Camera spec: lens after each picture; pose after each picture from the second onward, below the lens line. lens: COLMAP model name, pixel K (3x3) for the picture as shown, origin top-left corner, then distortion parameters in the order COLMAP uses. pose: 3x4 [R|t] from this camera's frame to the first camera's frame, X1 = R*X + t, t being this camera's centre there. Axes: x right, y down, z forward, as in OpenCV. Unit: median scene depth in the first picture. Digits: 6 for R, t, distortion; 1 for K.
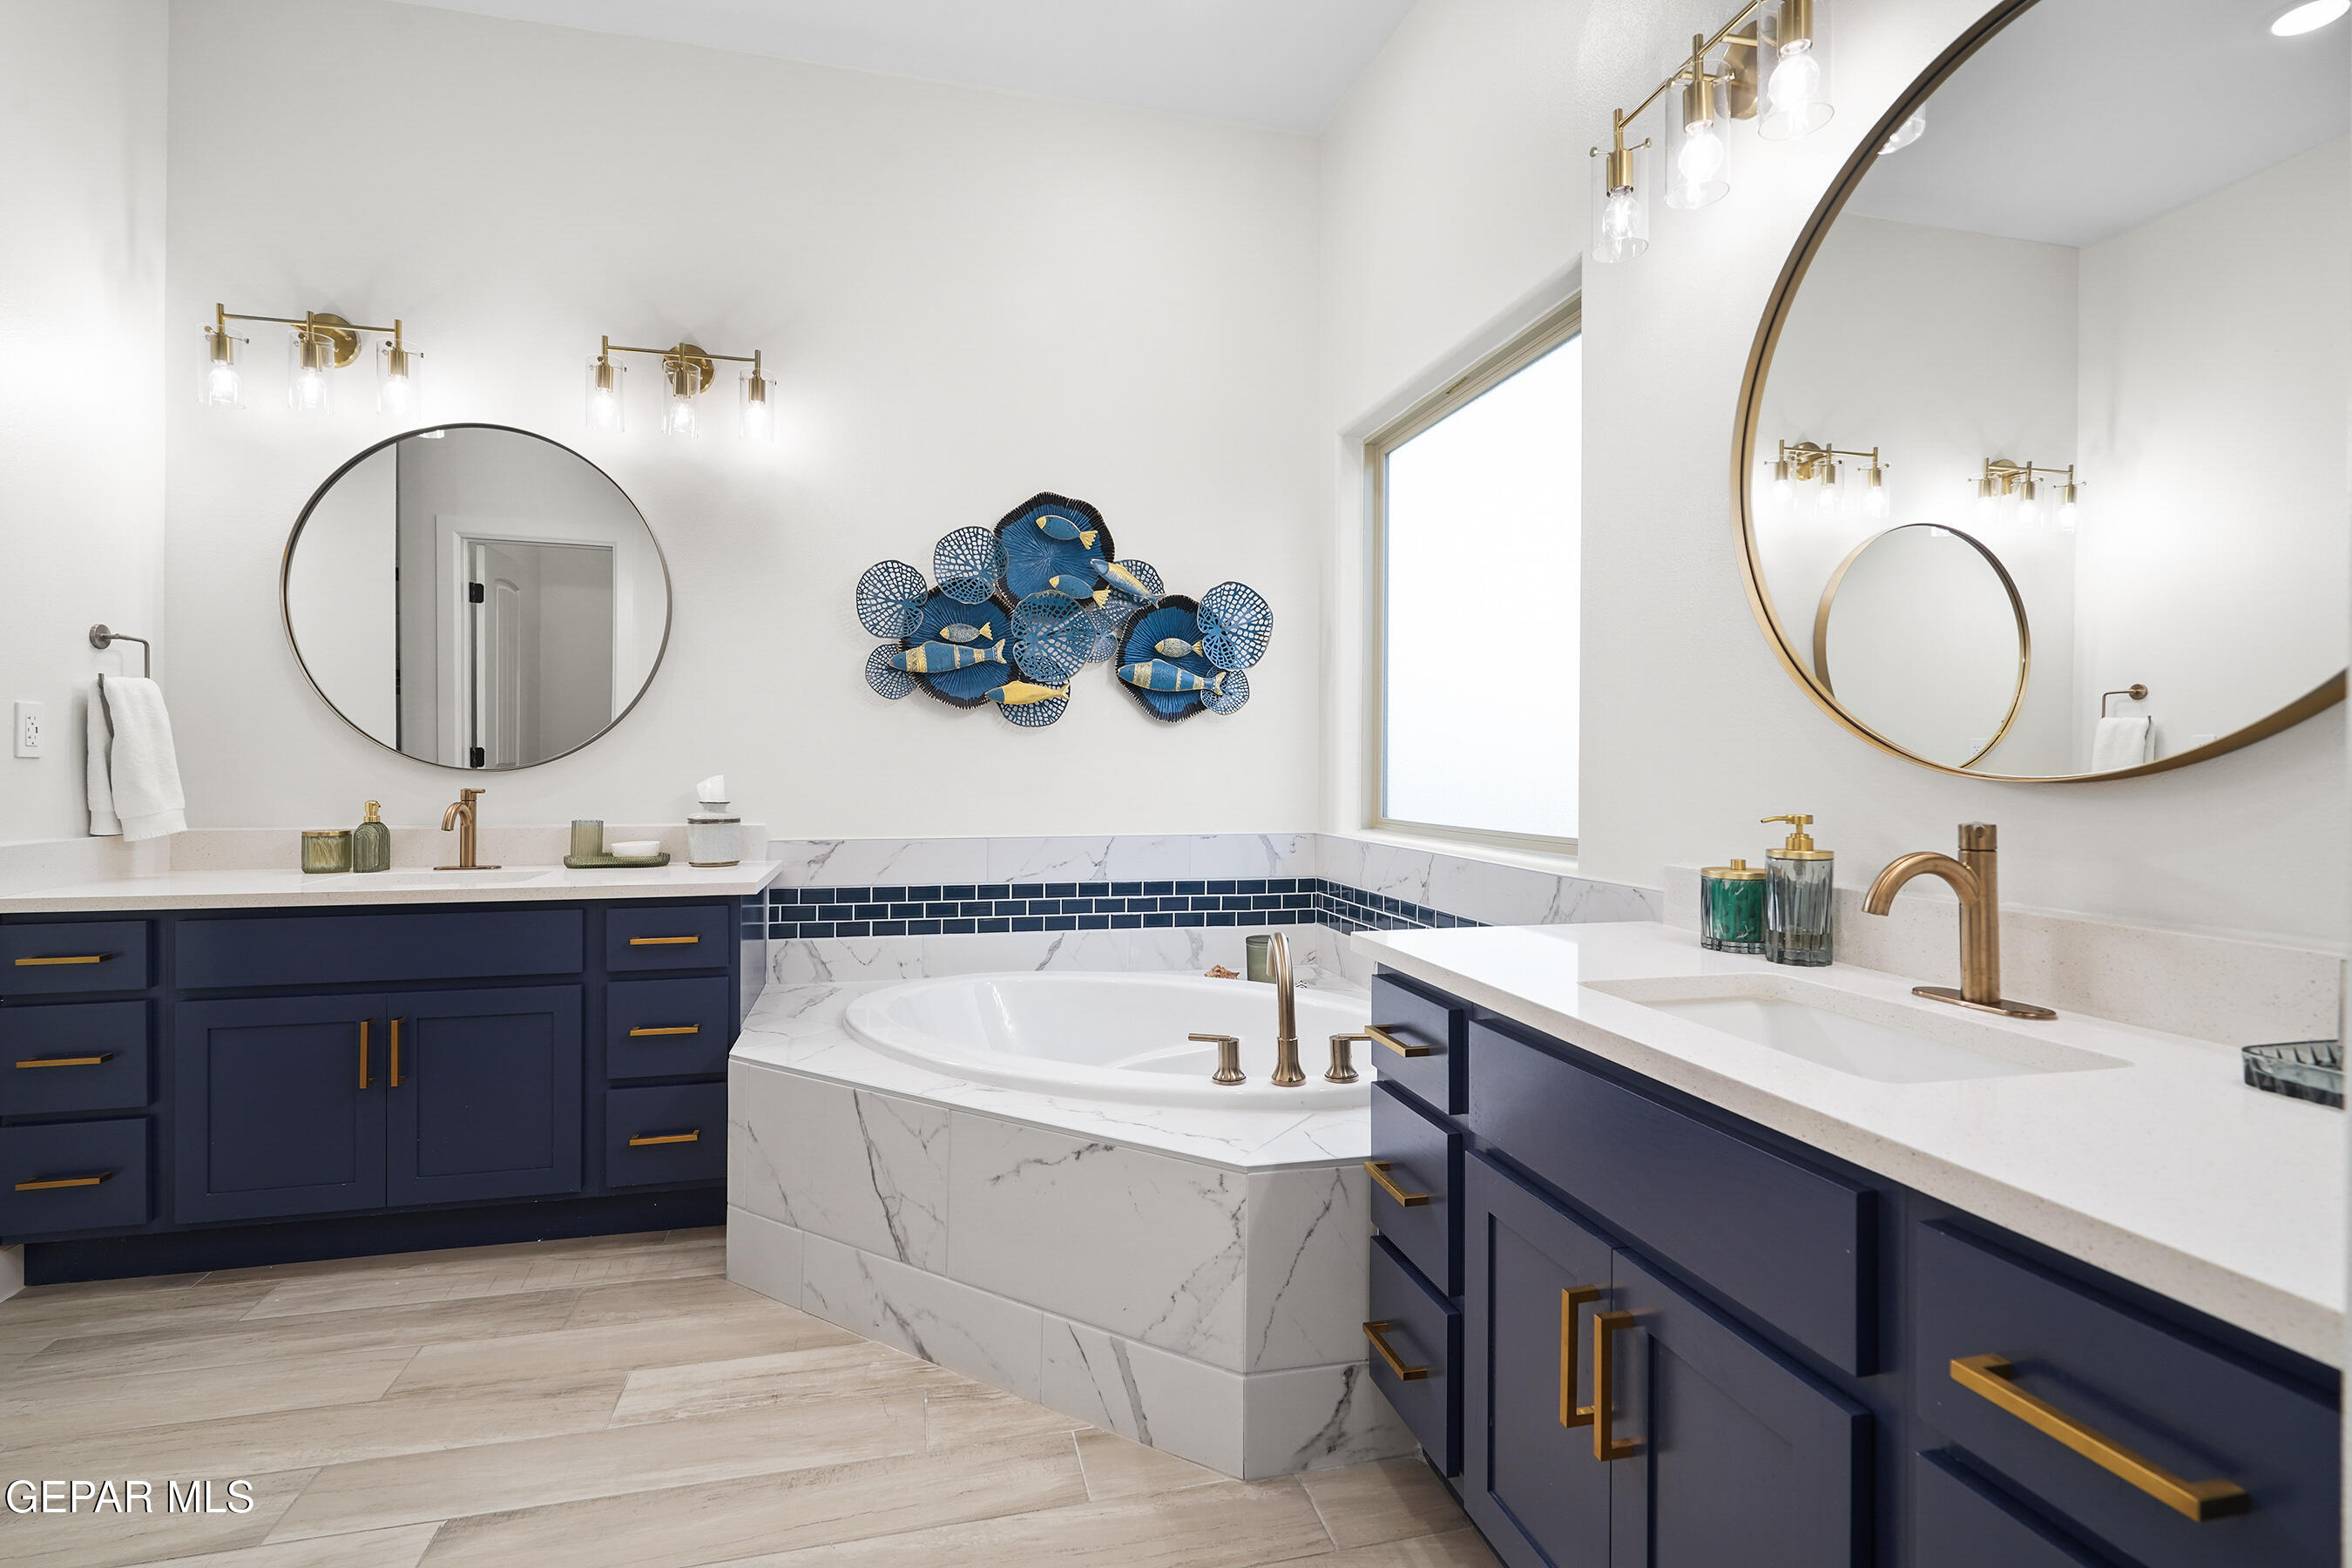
lens RADIAL K [[1086.0, 0, 1173.8], [0, 1086.0, 770.5], [0, 0, 1]] dist [-0.000740, 0.000072]
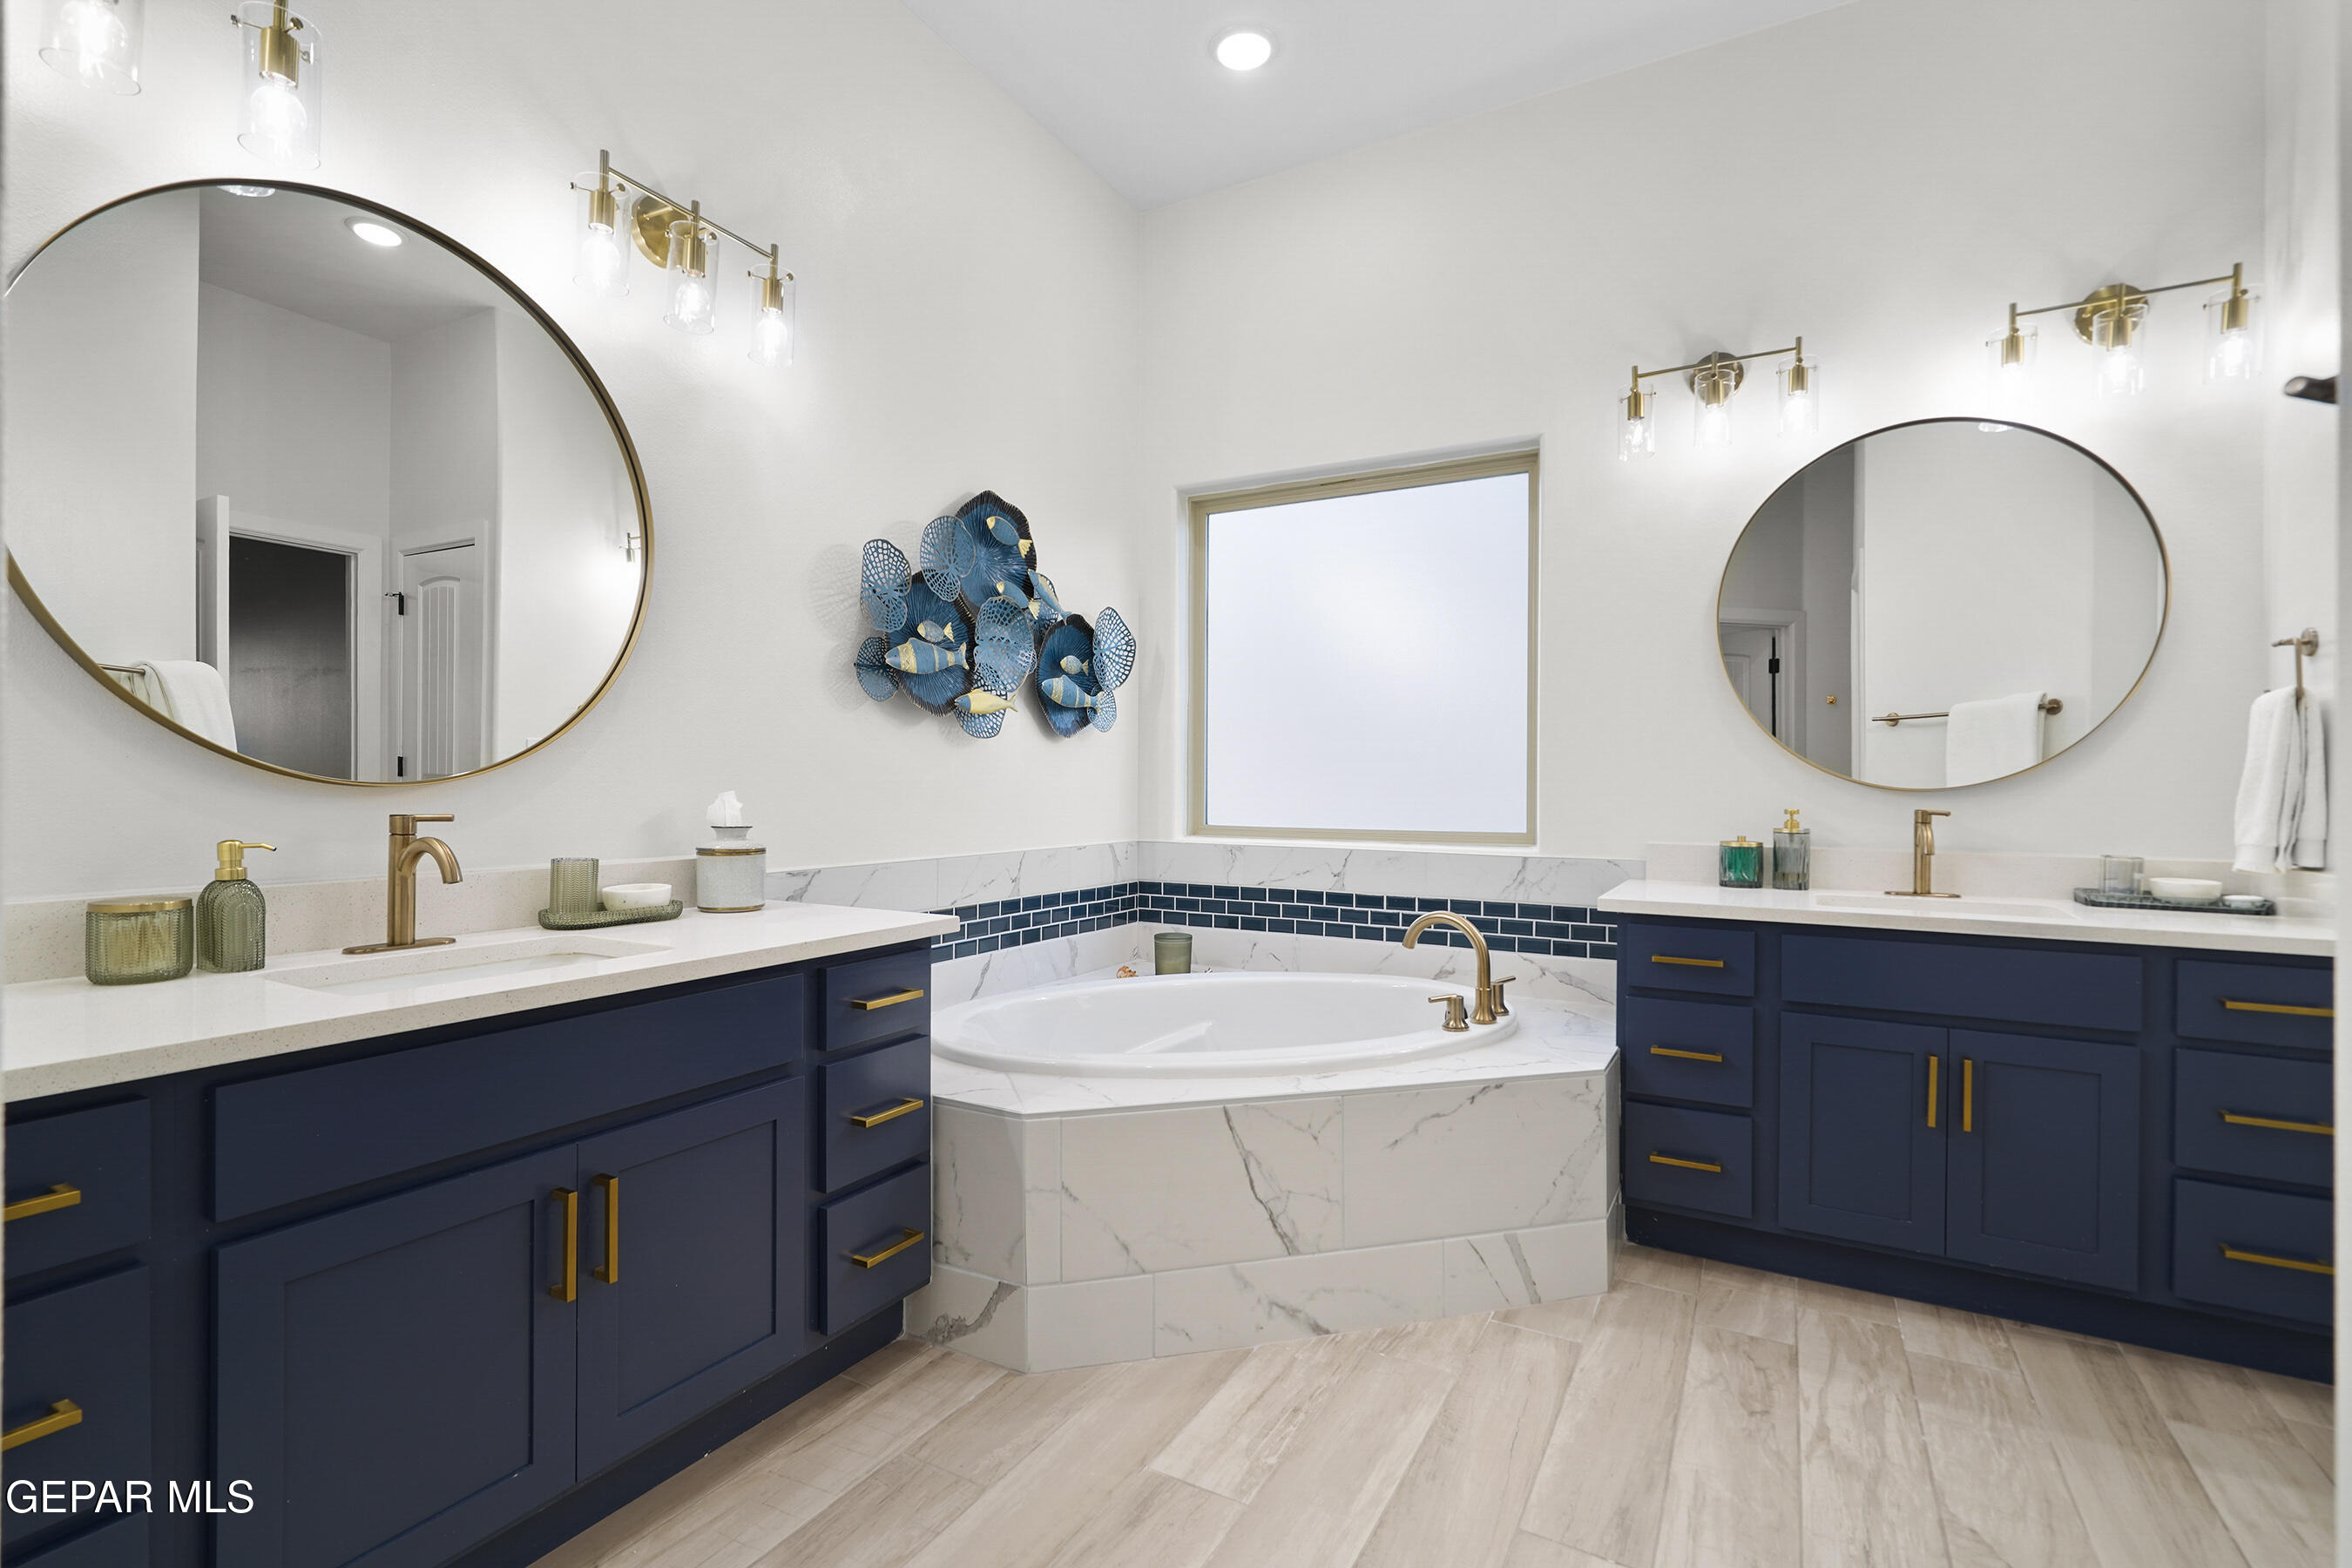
lens RADIAL K [[1086.0, 0, 1130.6], [0, 1086.0, 791.6], [0, 0, 1]] dist [-0.000740, 0.000072]
pose [[0.687074, -0.004957, 0.726571, -0.781549], [-0.001233, 0.999967, 0.007989, -0.001662], [-0.726587, -0.006385, 0.687045, 0.277794]]
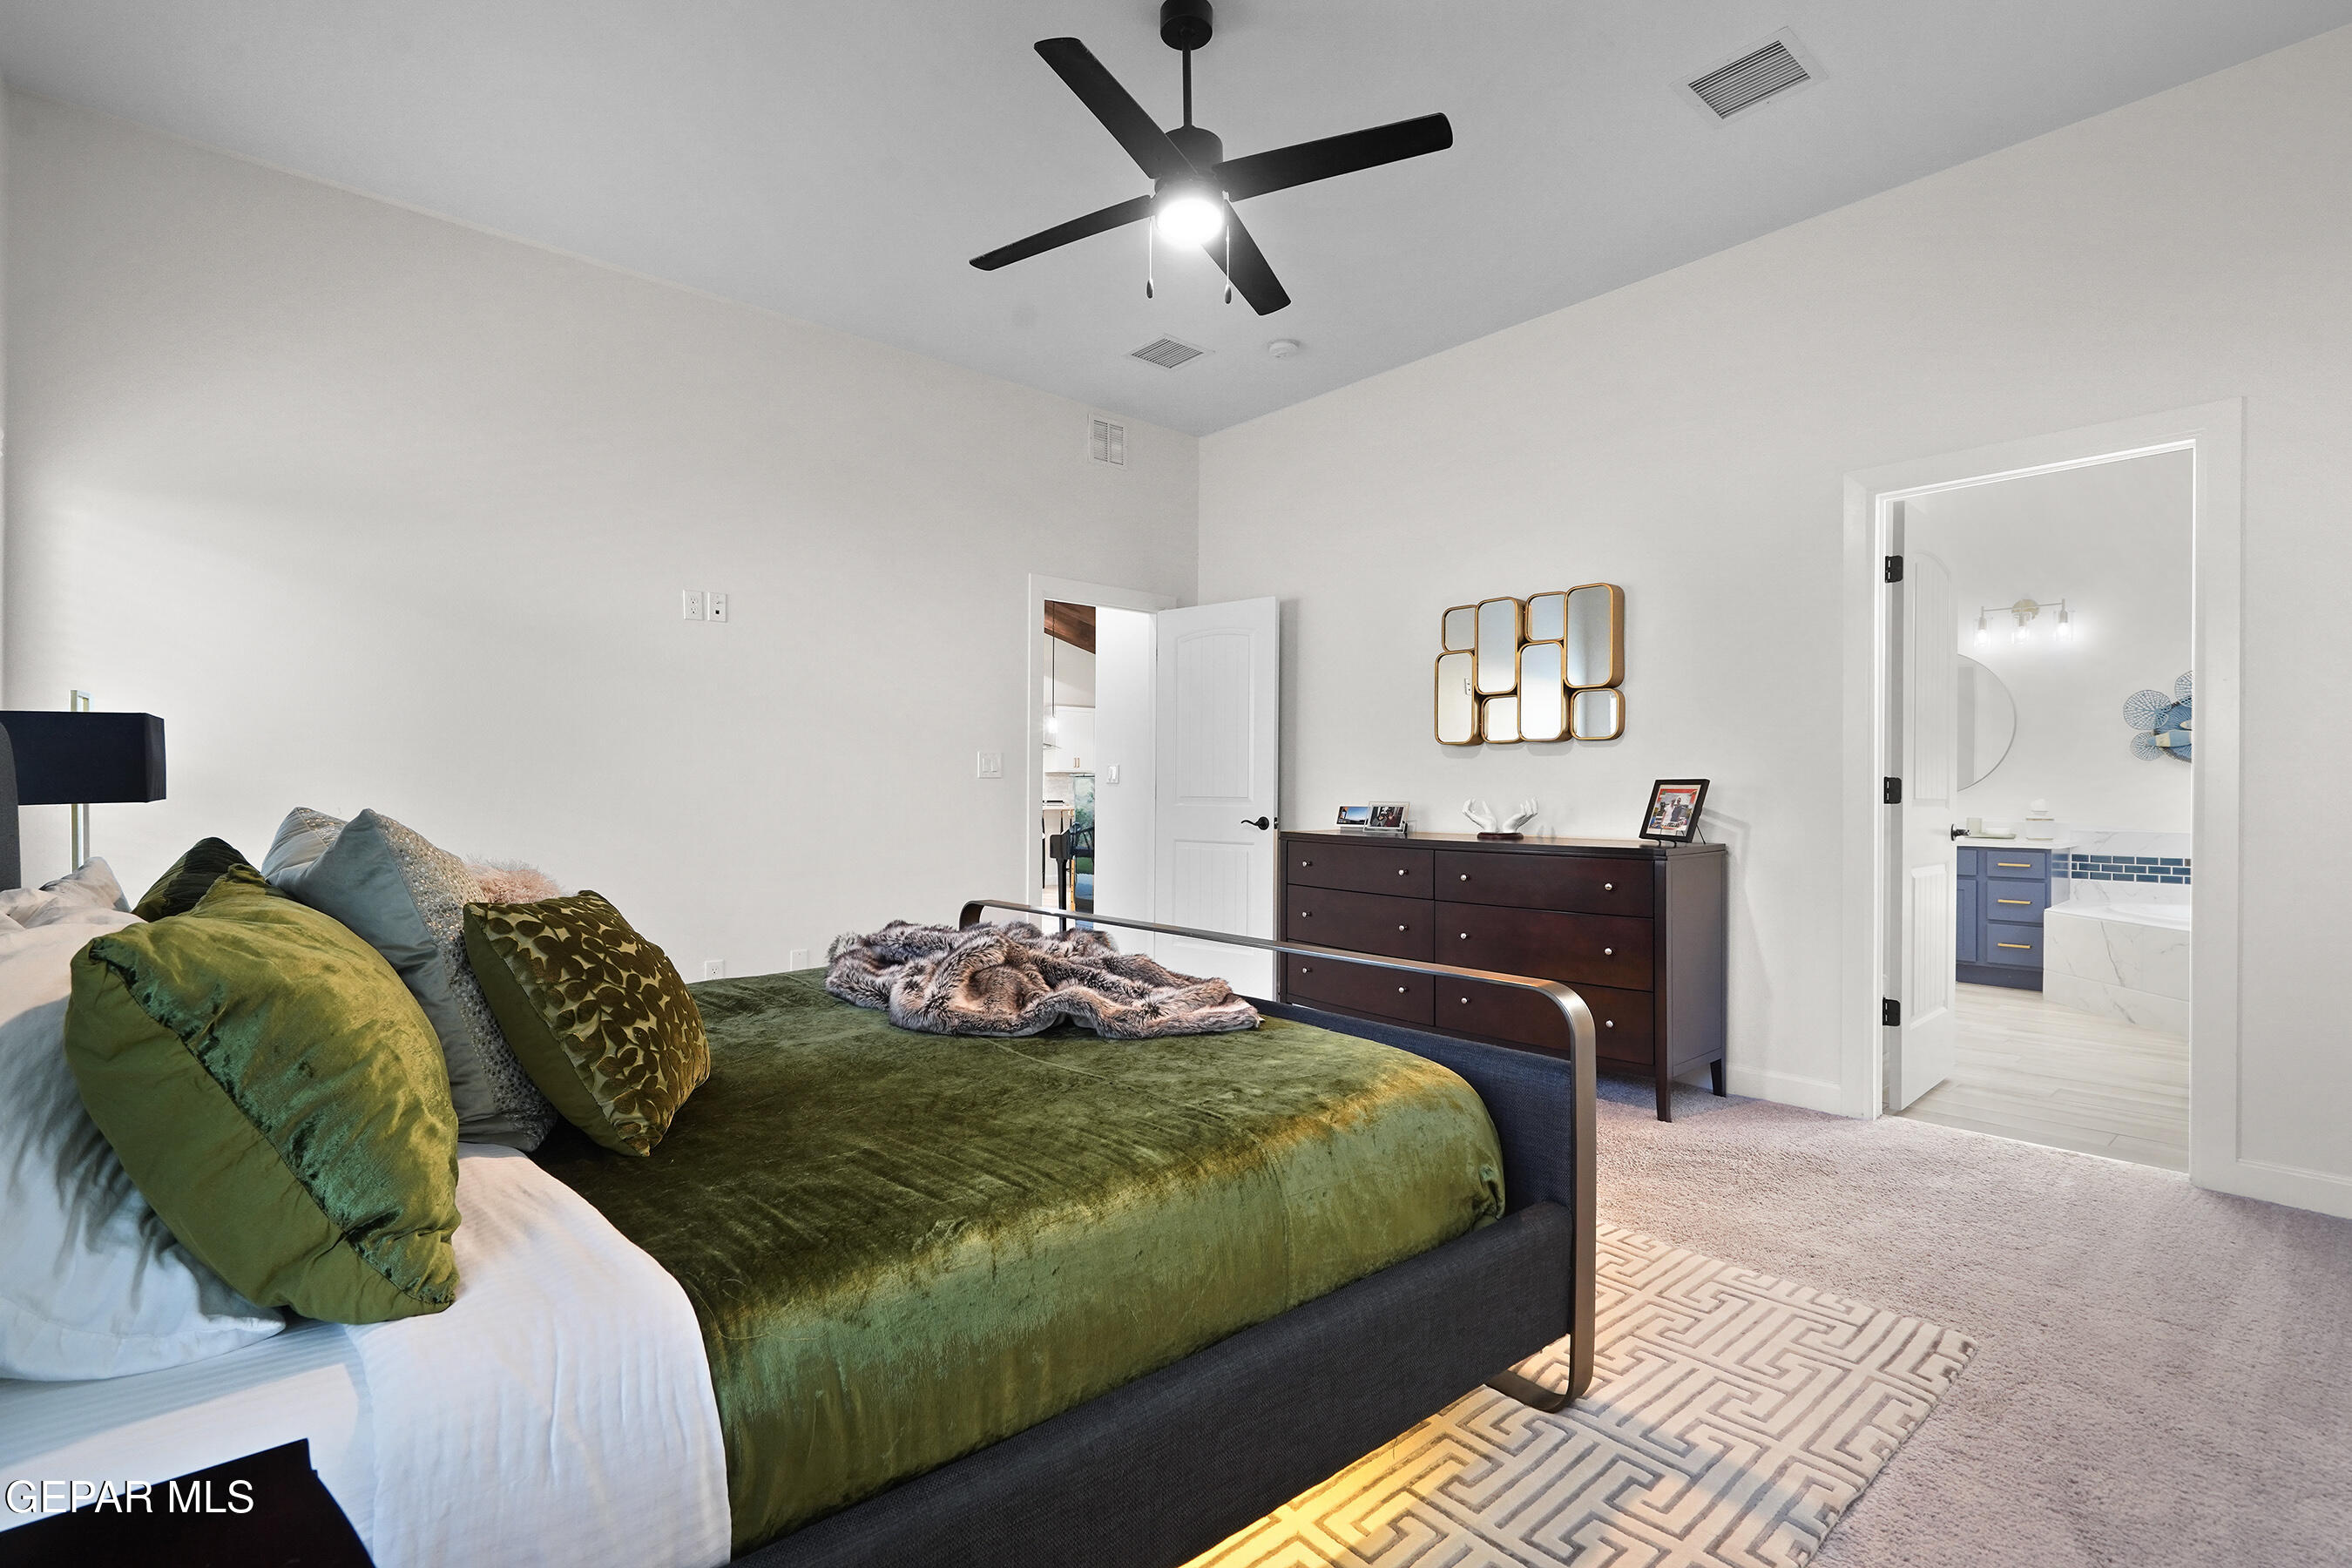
lens RADIAL K [[1086.0, 0, 1128.1], [0, 1086.0, 813.8], [0, 0, 1]] dist [-0.000740, 0.000072]
pose [[0.442688, 0.007898, -0.896641, 0.717686], [0.011256, 0.999833, 0.014365, -0.018436], [0.896605, -0.016452, 0.442525, -1.597136]]
